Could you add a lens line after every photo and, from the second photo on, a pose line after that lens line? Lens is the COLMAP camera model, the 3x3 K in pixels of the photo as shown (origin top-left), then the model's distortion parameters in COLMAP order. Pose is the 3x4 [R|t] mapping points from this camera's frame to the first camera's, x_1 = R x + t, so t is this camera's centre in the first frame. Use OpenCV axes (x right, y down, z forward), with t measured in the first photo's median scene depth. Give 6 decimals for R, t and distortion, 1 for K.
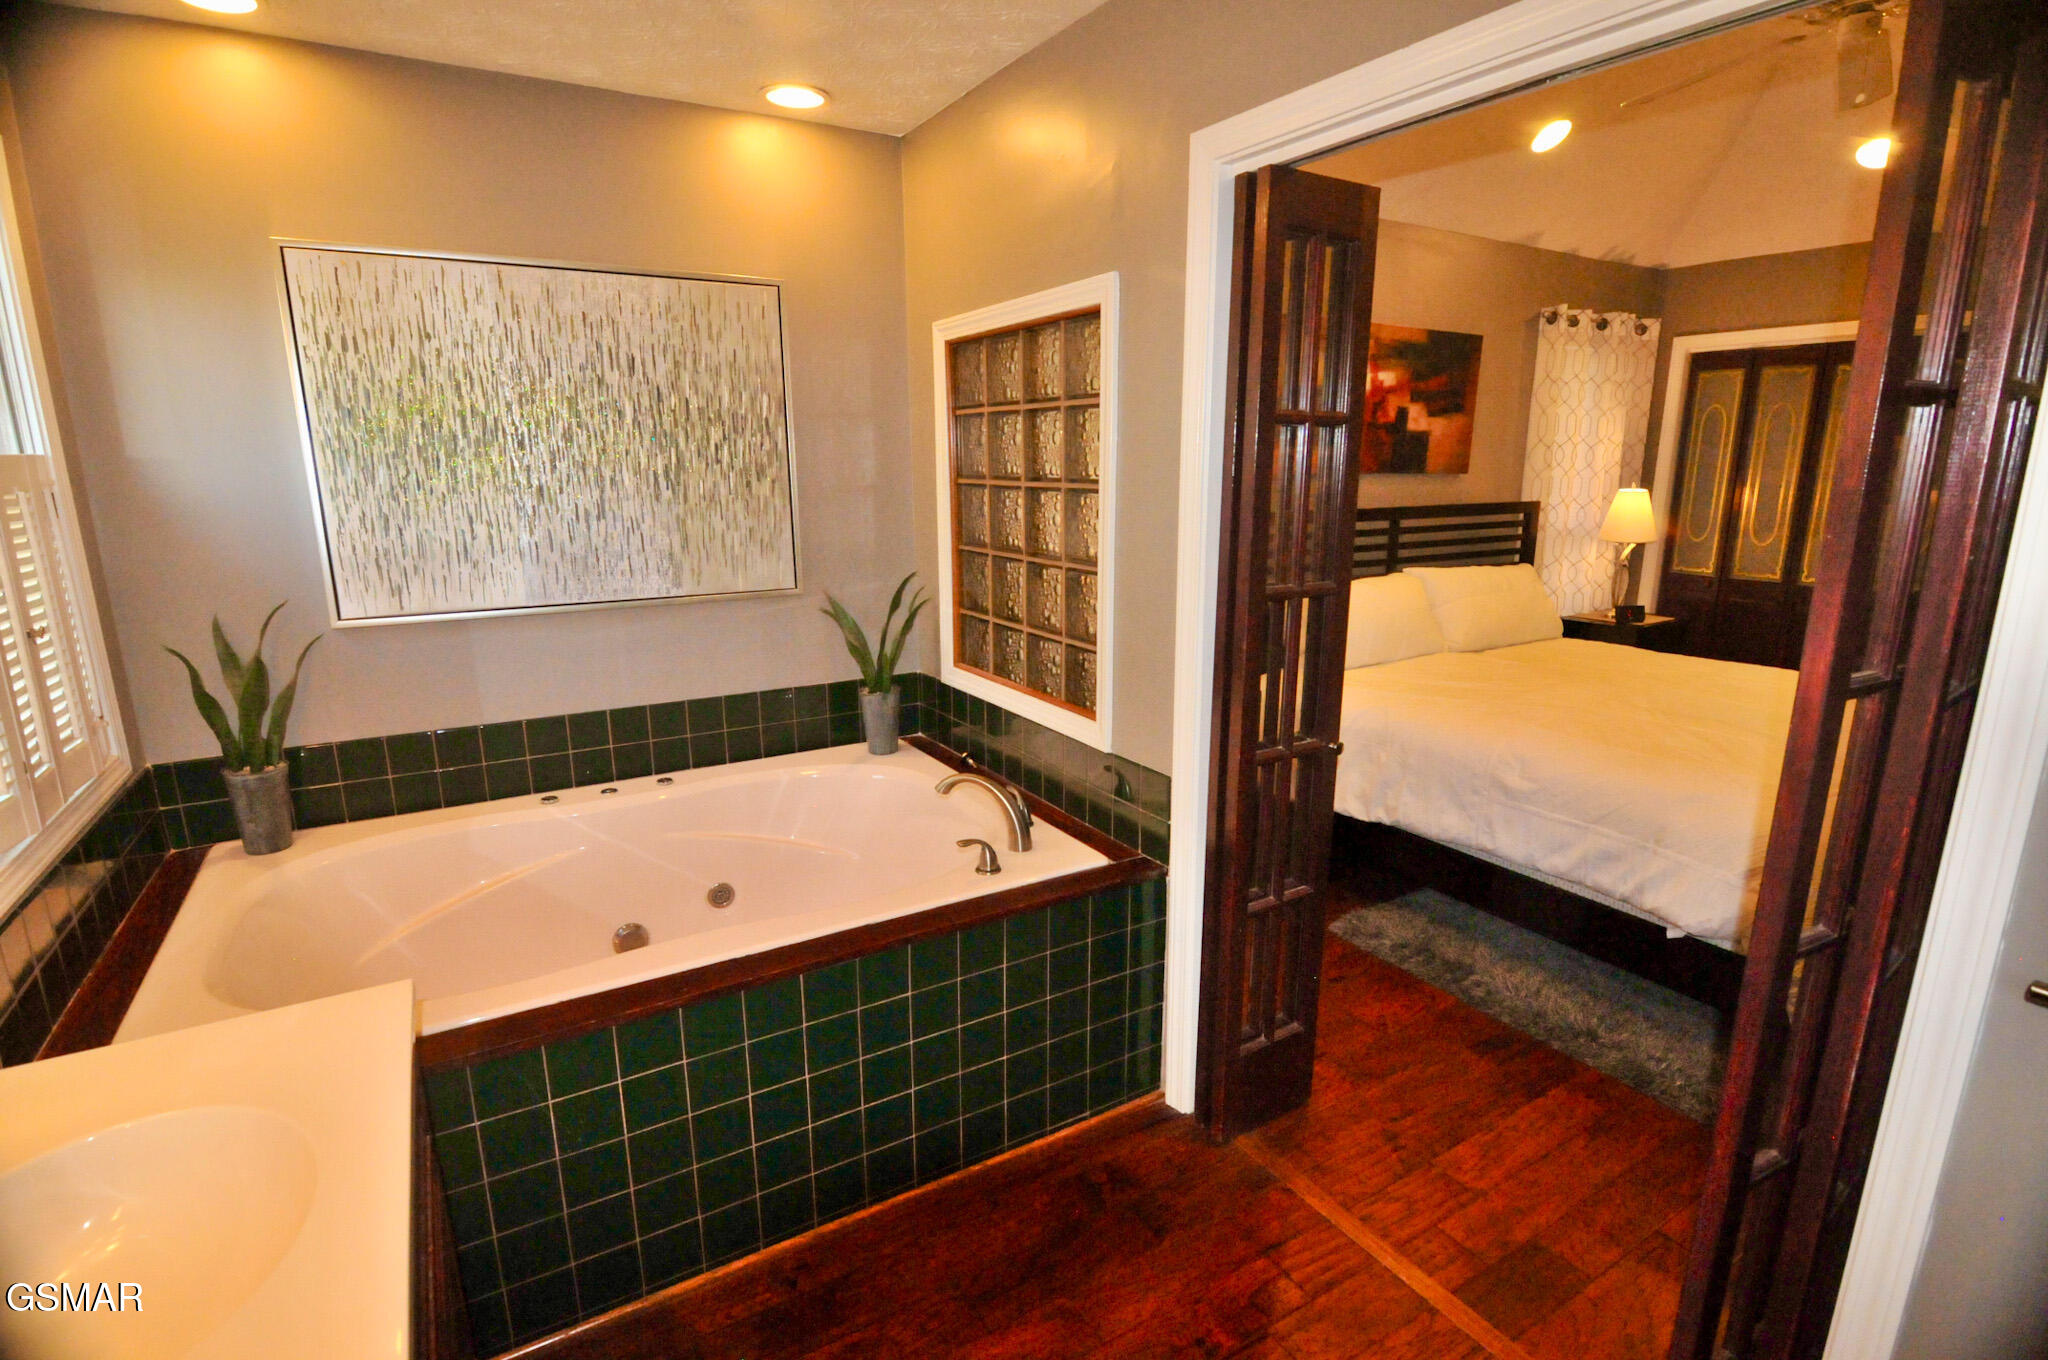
lens RADIAL K [[989.8, 0, 1024.2], [0, 989.8, 703.1], [0, 0, 1]] dist [-0.003722, -0.013280]
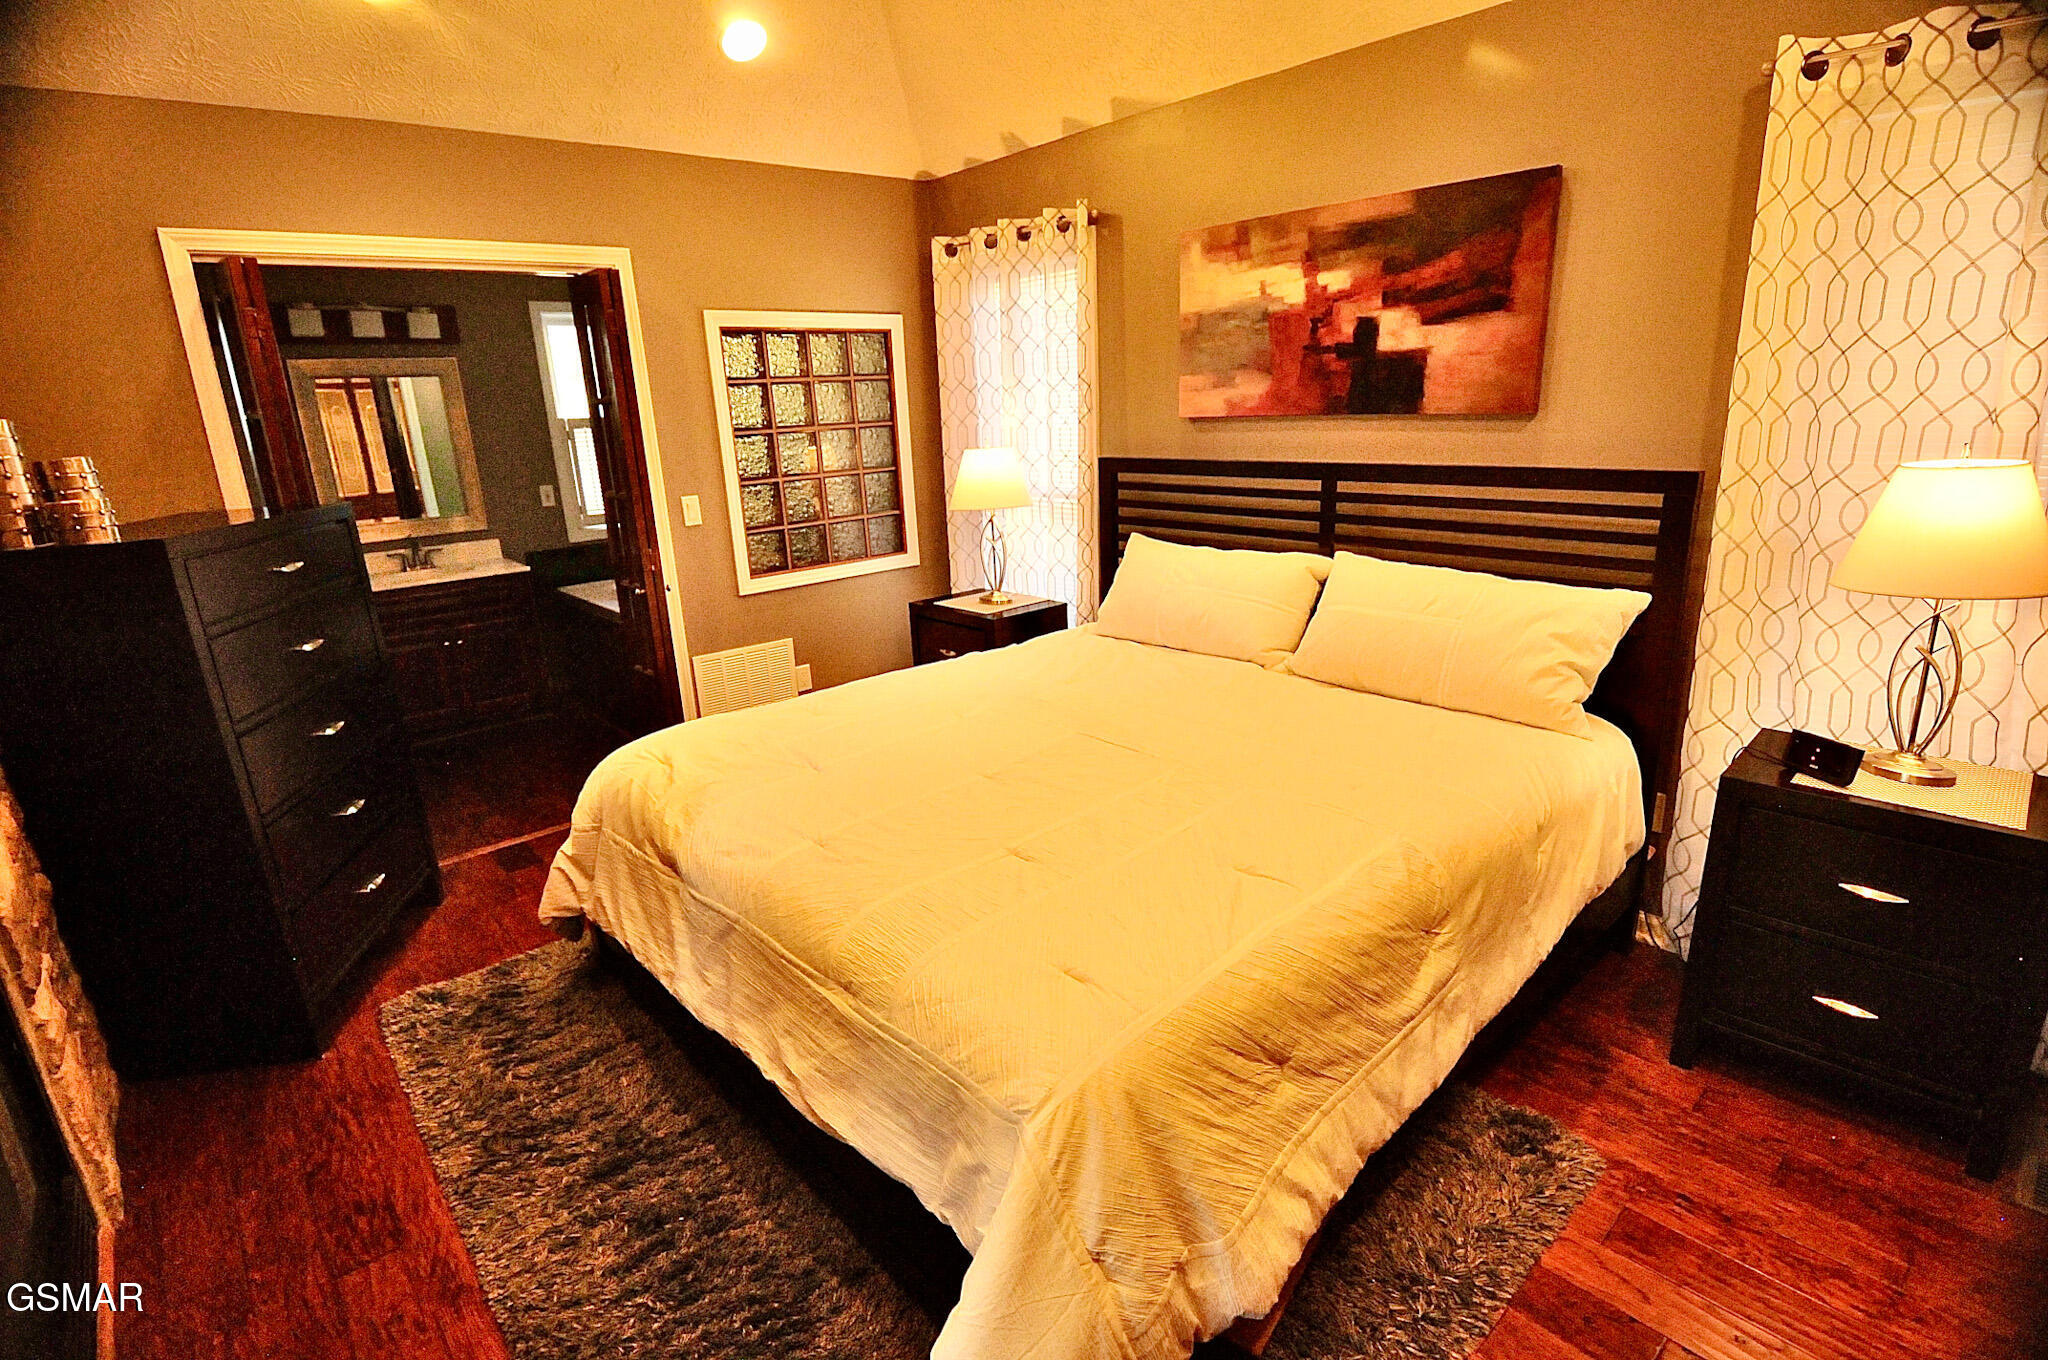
lens RADIAL K [[989.8, 0, 1024.2], [0, 989.8, 703.1], [0, 0, 1]] dist [-0.003722, -0.013280]
pose [[0.181760, 0.286310, -0.940739, 1.054749], [-0.192927, 0.948464, 0.251386, -0.169014], [0.964232, 0.135802, 0.227630, 0.640487]]
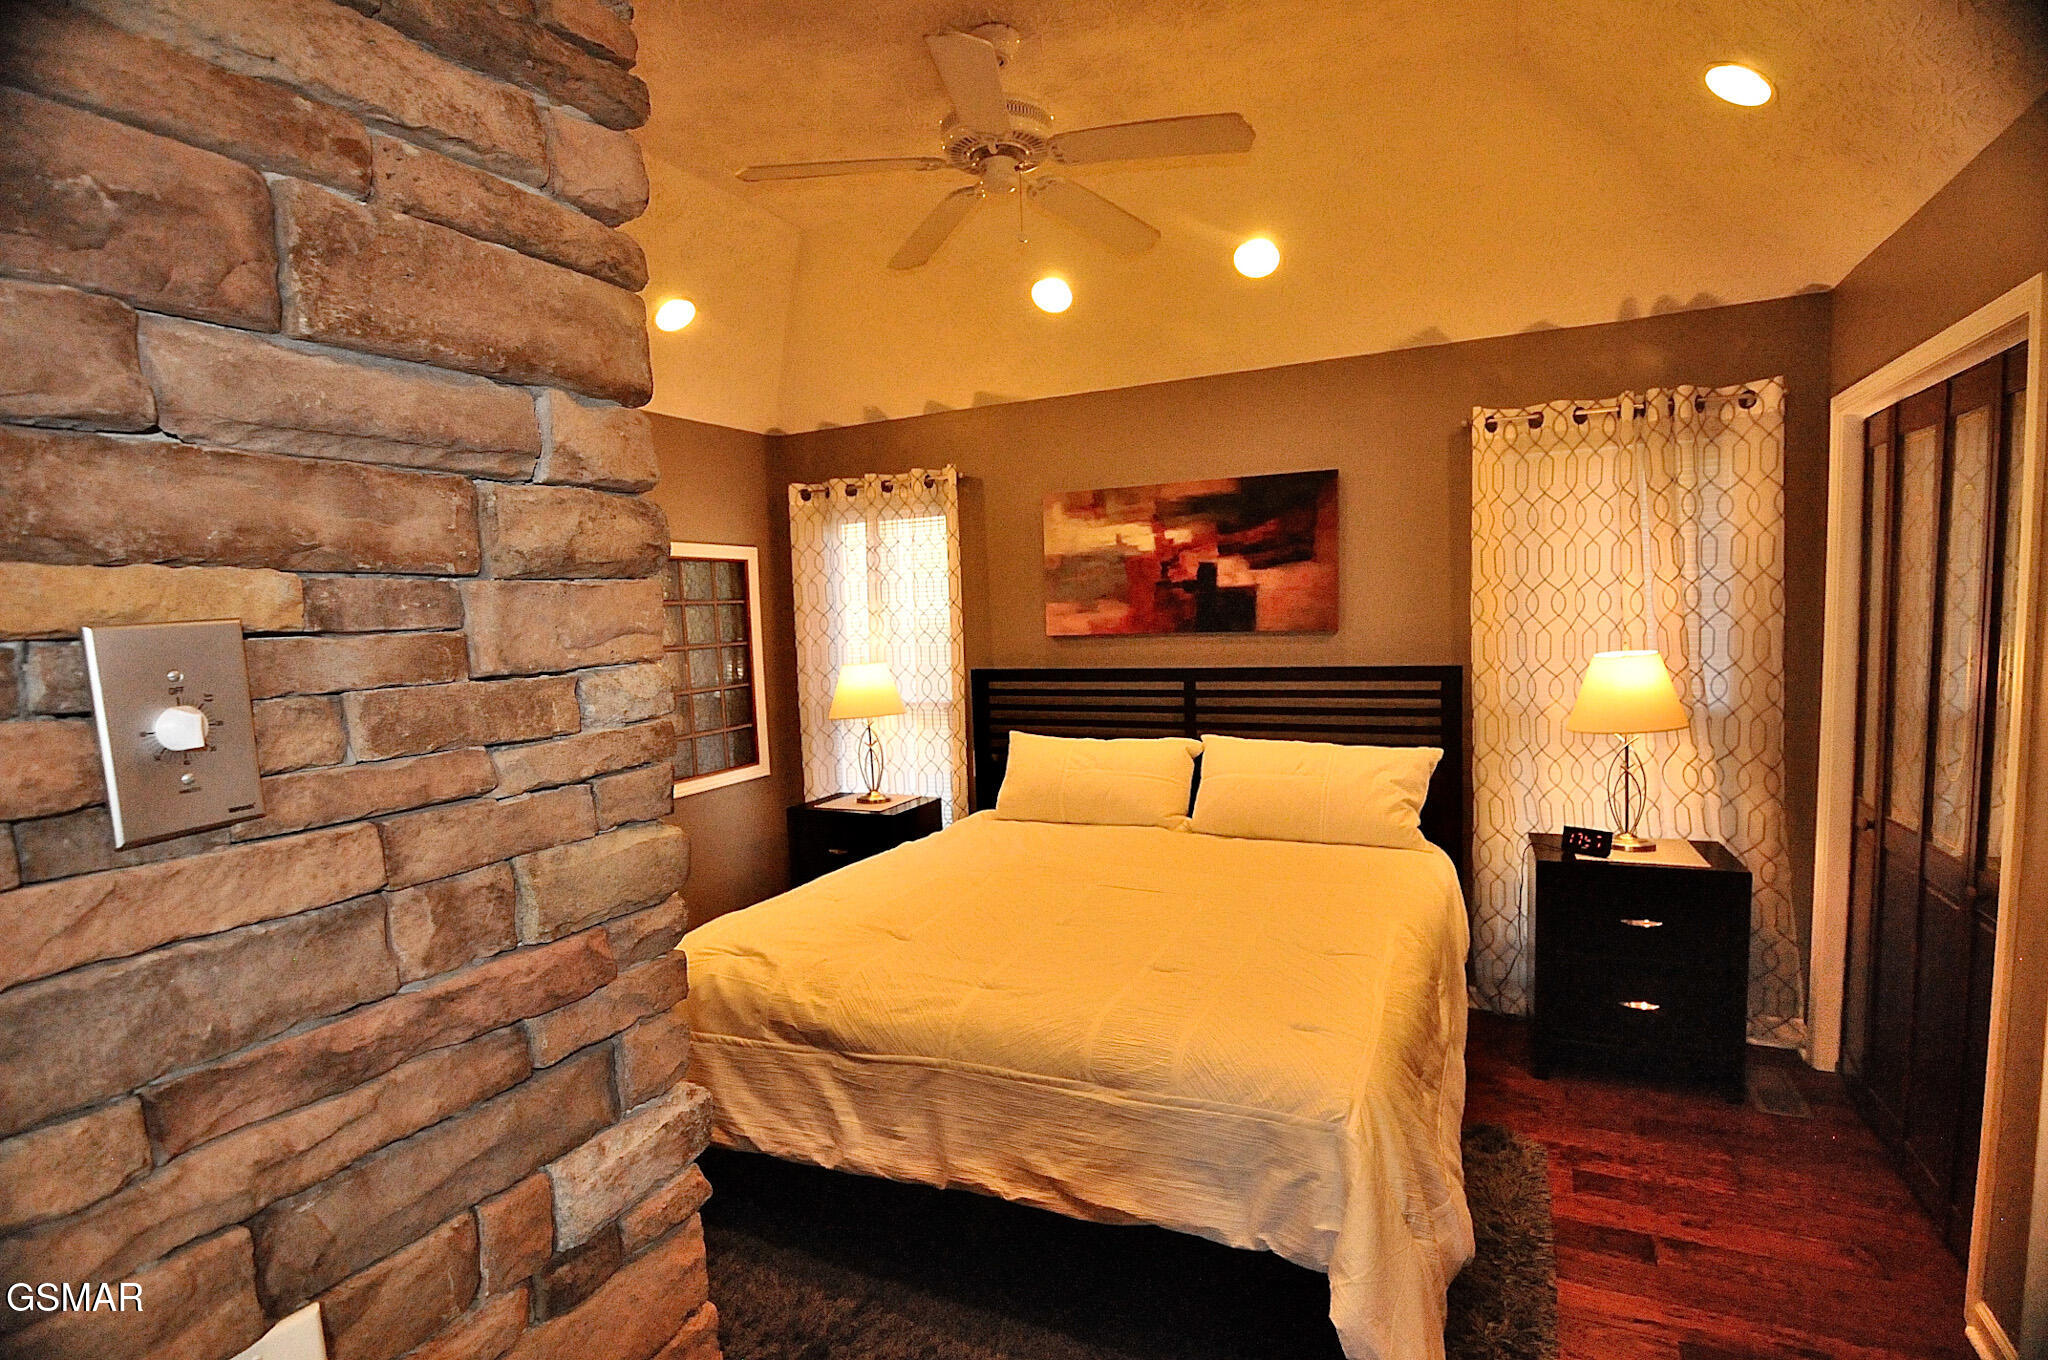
lens RADIAL K [[989.8, 0, 1024.2], [0, 989.8, 703.1], [0, 0, 1]] dist [-0.003722, -0.013280]
pose [[0.549509, 0.060348, -0.833306, 1.062734], [-0.164756, 0.985630, -0.037266, -0.104352], [0.819082, 0.157770, 0.551555, 0.359888]]
